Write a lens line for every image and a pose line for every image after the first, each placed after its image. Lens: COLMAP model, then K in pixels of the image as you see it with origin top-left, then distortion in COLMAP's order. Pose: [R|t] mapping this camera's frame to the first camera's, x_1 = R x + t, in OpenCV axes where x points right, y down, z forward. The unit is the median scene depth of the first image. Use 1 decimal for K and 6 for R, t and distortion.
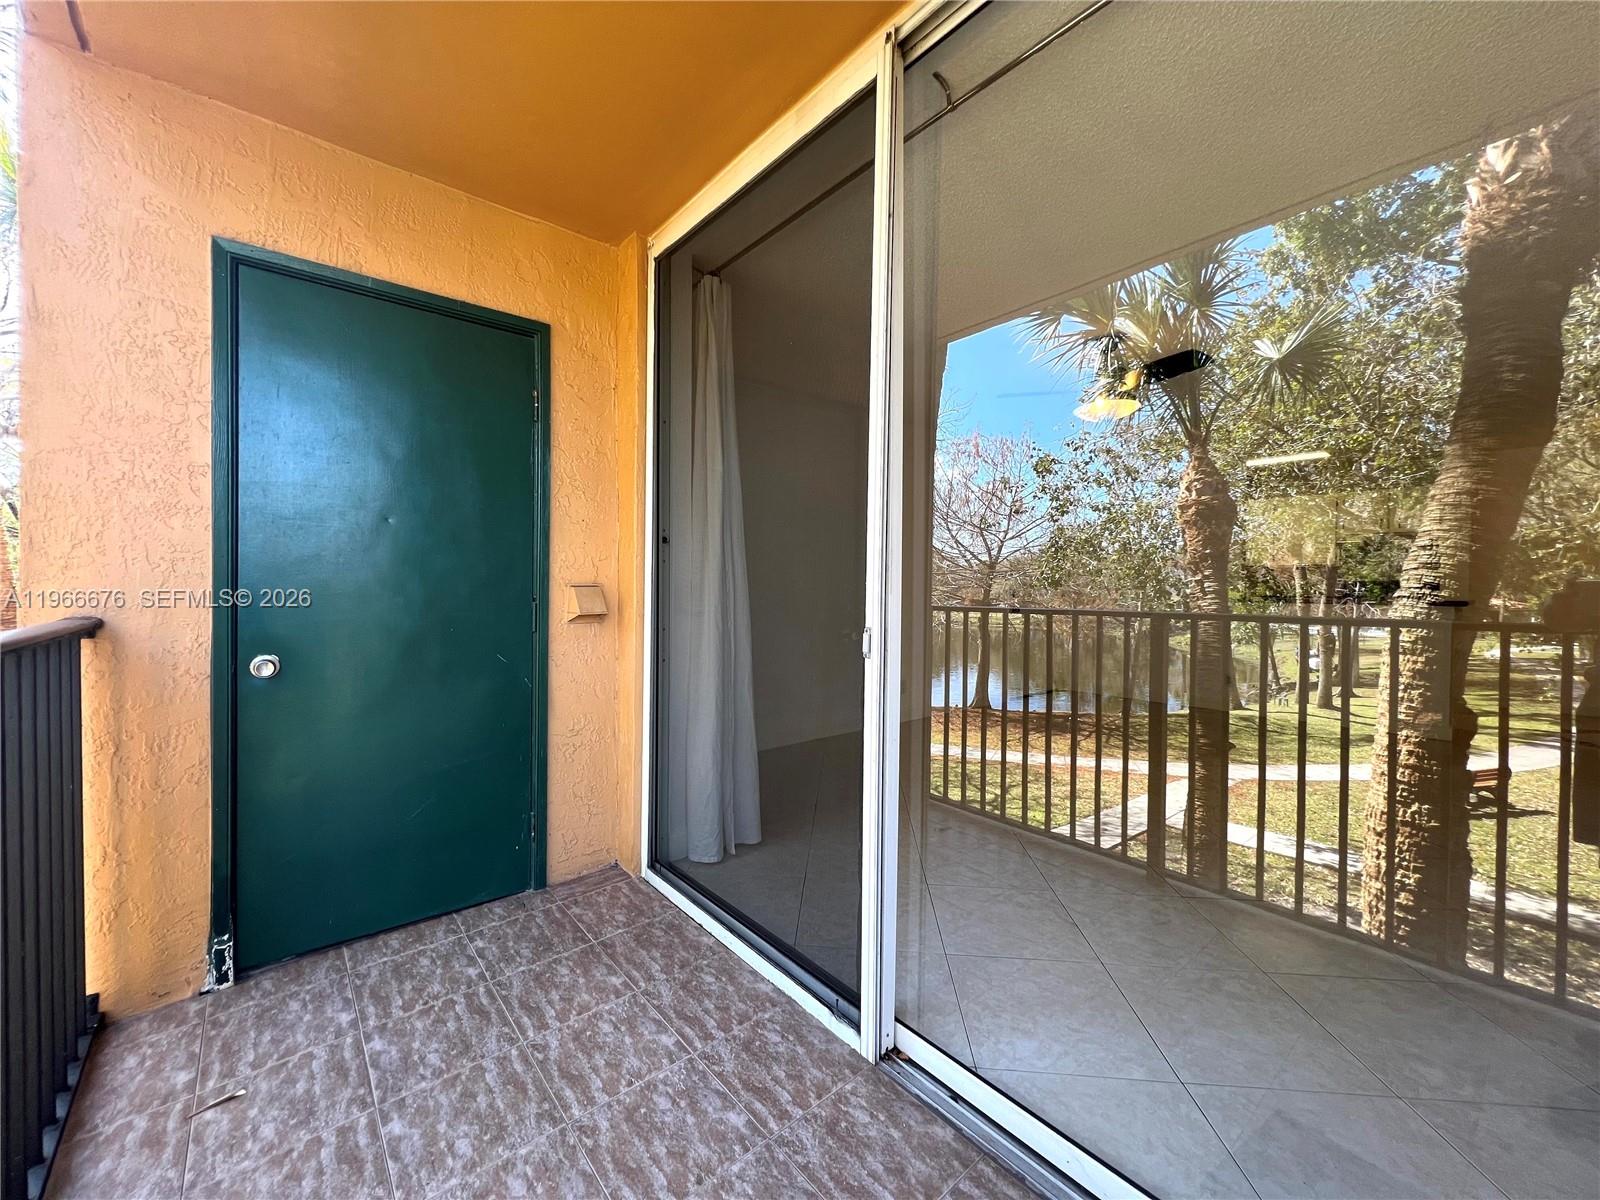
lens RADIAL K [[637.7, 0, 792.3], [0, 637.7, 604.7], [0, 0, 1]] dist [0.001352, 0.000368]
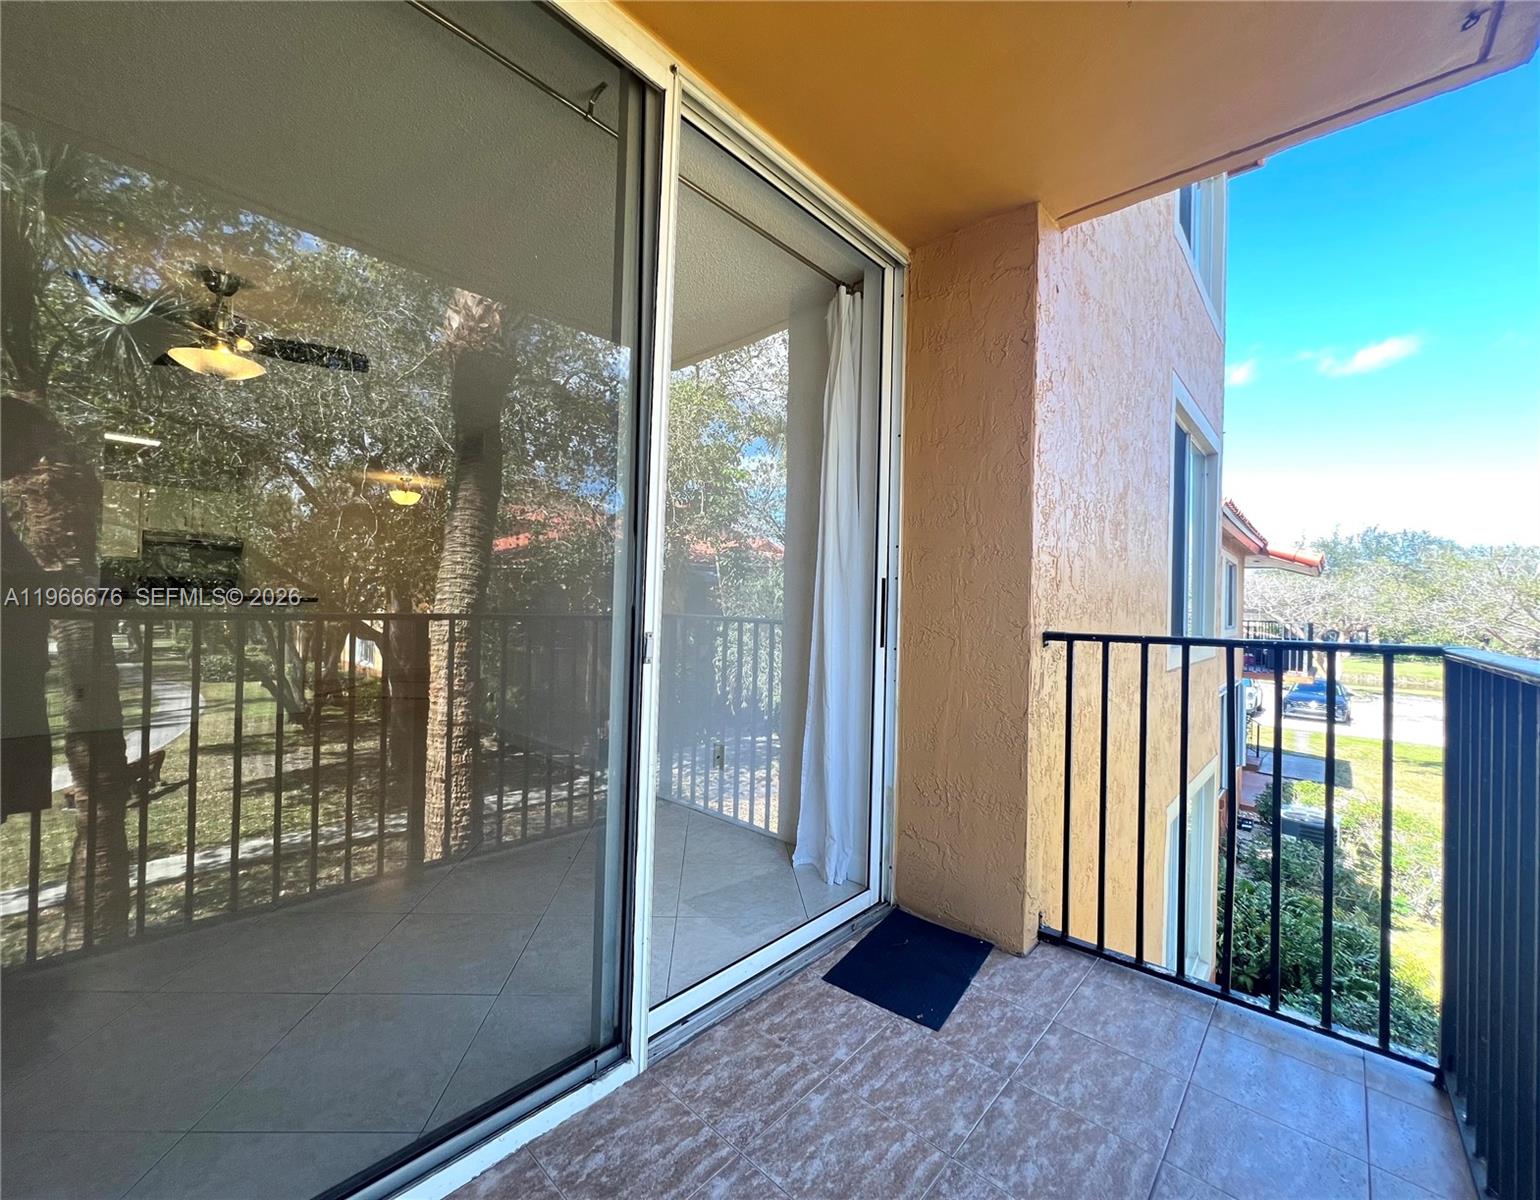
lens RADIAL K [[630.1, 0, 763.3], [0, 630.1, 598.3], [0, 0, 1]] dist [0.000094, 0.000005]
pose [[-0.148201, 0.011199, 0.988894, -0.903622], [-0.004305, 0.999919, -0.011969, 0.004067], [-0.988948, -0.006031, -0.148140, 1.008409]]
